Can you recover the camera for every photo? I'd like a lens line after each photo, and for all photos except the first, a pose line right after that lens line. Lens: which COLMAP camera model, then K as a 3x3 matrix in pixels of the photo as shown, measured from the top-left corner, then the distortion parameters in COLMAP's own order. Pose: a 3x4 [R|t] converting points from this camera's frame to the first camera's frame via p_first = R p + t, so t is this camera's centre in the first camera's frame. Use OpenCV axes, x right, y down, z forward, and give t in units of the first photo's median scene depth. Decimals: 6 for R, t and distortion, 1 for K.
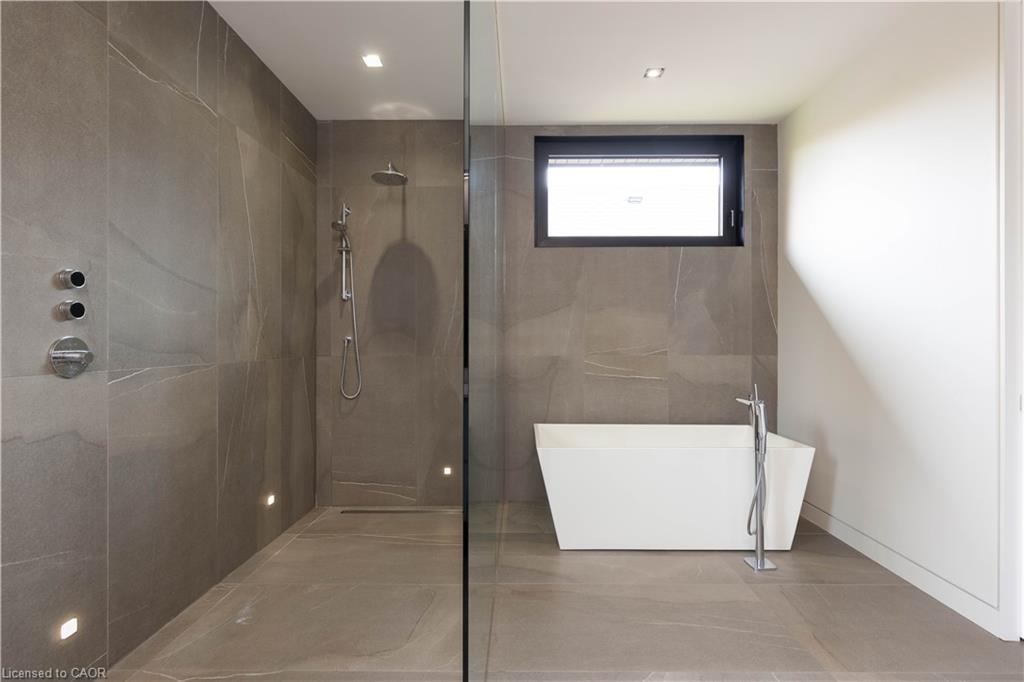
lens RADIAL K [[483.8, 0, 512.0], [0, 483.8, 341.0], [0, 0, 1]] dist [0.001011, 0.000082]
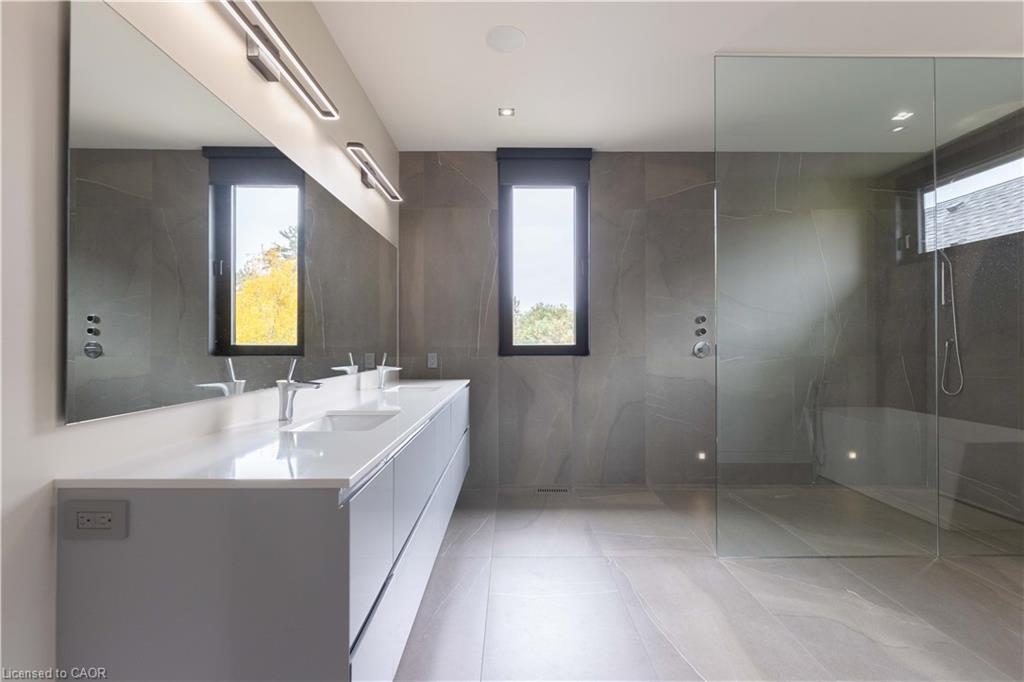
lens RADIAL K [[483.8, 0, 512.0], [0, 483.8, 341.0], [0, 0, 1]] dist [0.001011, 0.000082]
pose [[0.019414, -0.003464, -0.999806, 1.439501], [0.002413, 0.999991, -0.003418, -0.006297], [0.999809, -0.002346, 0.019422, -0.037811]]
